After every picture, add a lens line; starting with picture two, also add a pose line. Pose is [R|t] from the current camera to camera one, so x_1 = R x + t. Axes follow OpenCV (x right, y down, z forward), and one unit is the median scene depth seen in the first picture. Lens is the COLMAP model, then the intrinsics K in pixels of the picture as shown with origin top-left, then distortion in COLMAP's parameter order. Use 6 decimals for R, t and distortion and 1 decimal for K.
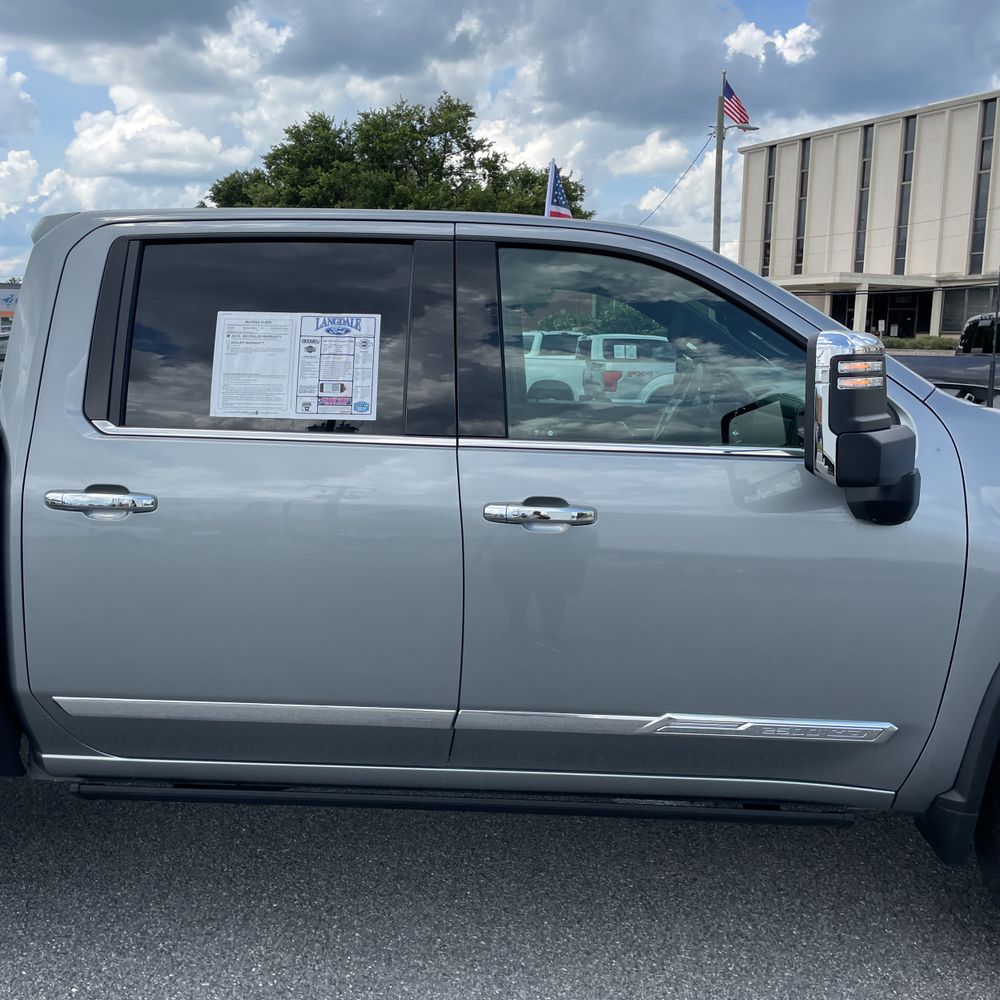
lens RADIAL K [[1014.9, 0, 506.8], [0, 1014.9, 484.7], [0, 0, 1]] dist [0.081296, -0.105829]
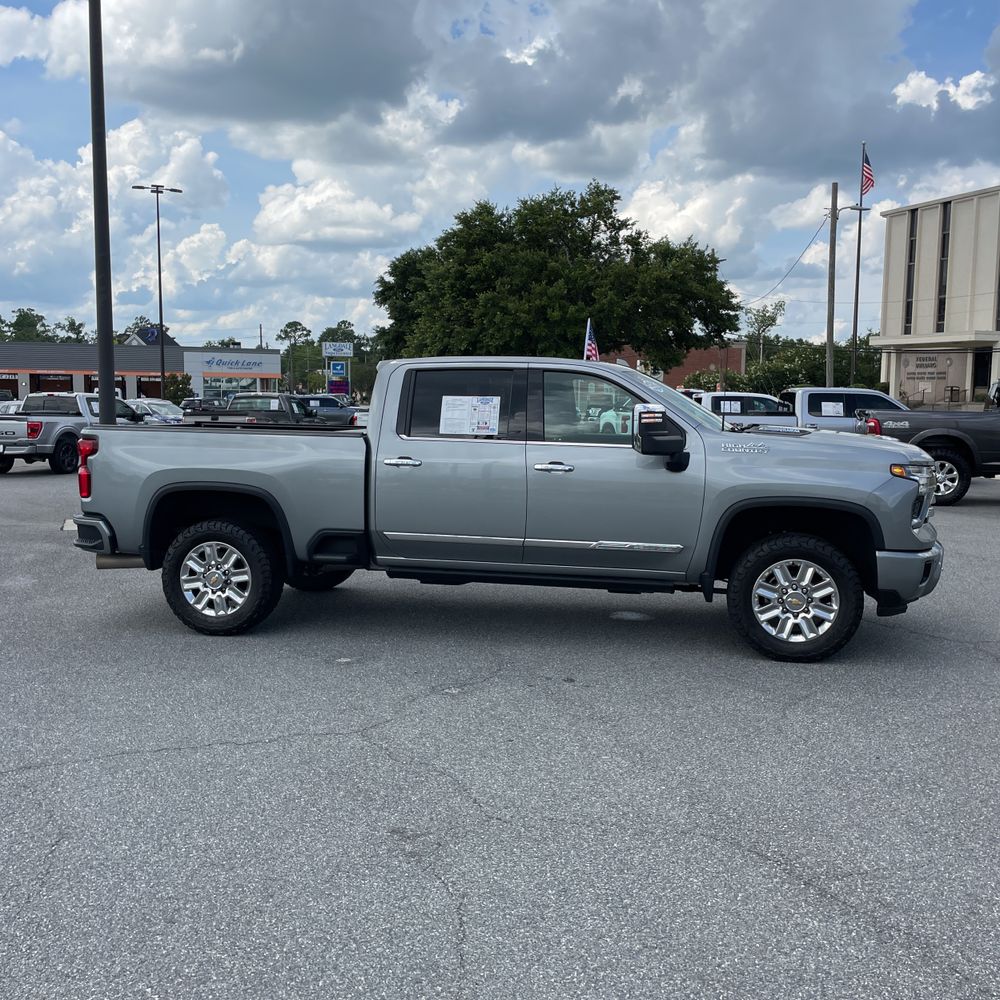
lens RADIAL K [[1007.3, 0, 512.9], [0, 1007.3, 503.4], [0, 0, 1]] dist [0.079198, -0.111270]
pose [[0.989084, 0.012688, -0.146807, 0.019651], [-0.017789, 0.999281, -0.033480, 0.013279], [0.146277, 0.035726, 0.988598, -0.105321]]
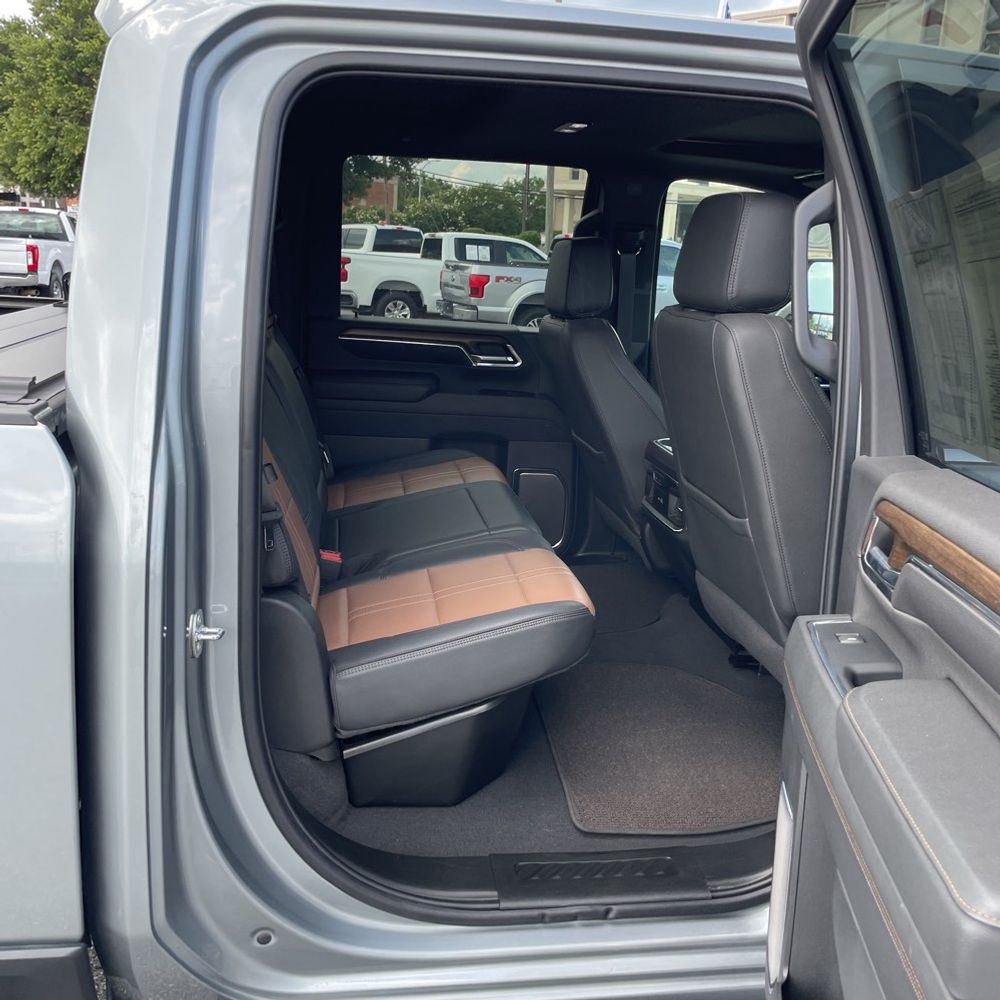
lens RADIAL K [[1007.3, 0, 512.9], [0, 1007.3, 503.4], [0, 0, 1]] dist [0.079198, -0.111270]
pose [[0.977338, -0.008420, 0.211519, -0.025070], [-0.016160, 0.993325, 0.114210, -0.004726], [-0.211069, -0.115039, 0.970678, 0.031974]]
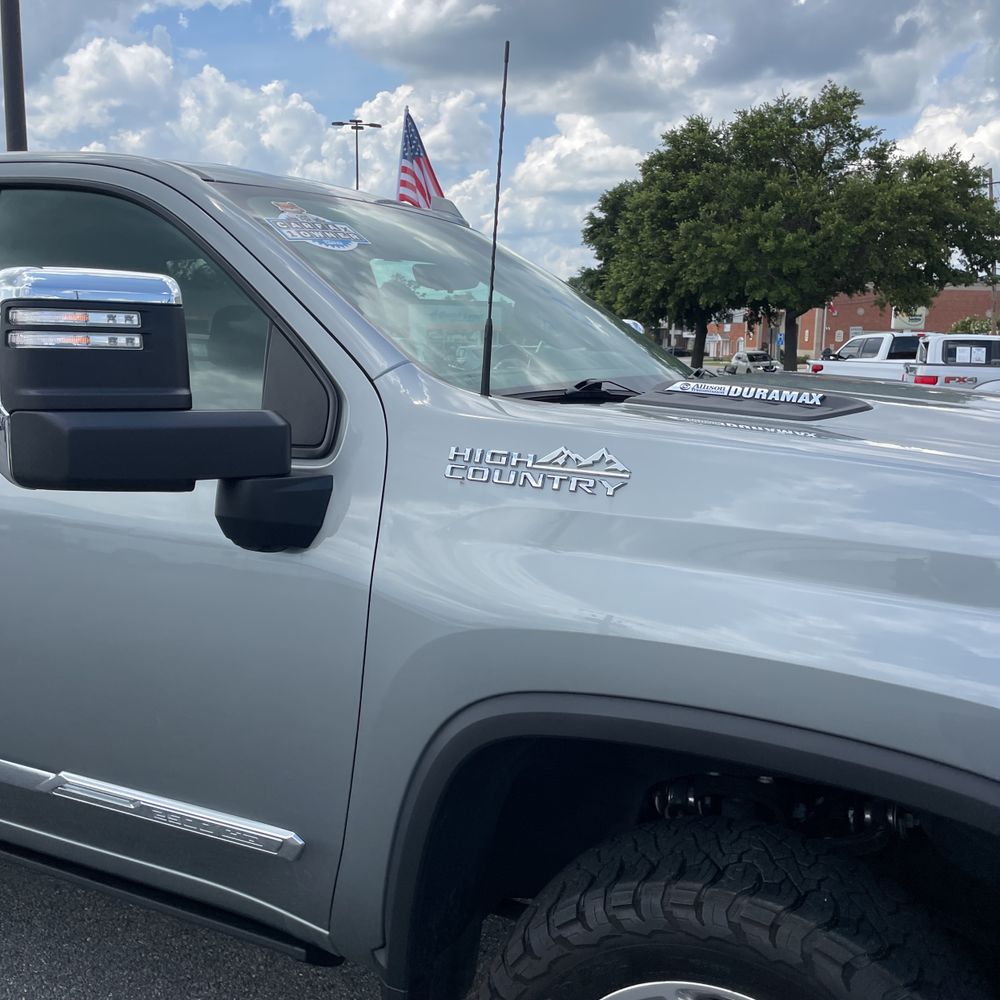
lens RADIAL K [[1014.9, 0, 506.8], [0, 1014.9, 484.7], [0, 0, 1]] dist [0.081296, -0.105829]
pose [[0.922478, 0.056559, -0.381883, 0.046304], [-0.059350, 0.998227, 0.004475, -0.001157], [0.381459, 0.018537, 0.924200, 0.024179]]
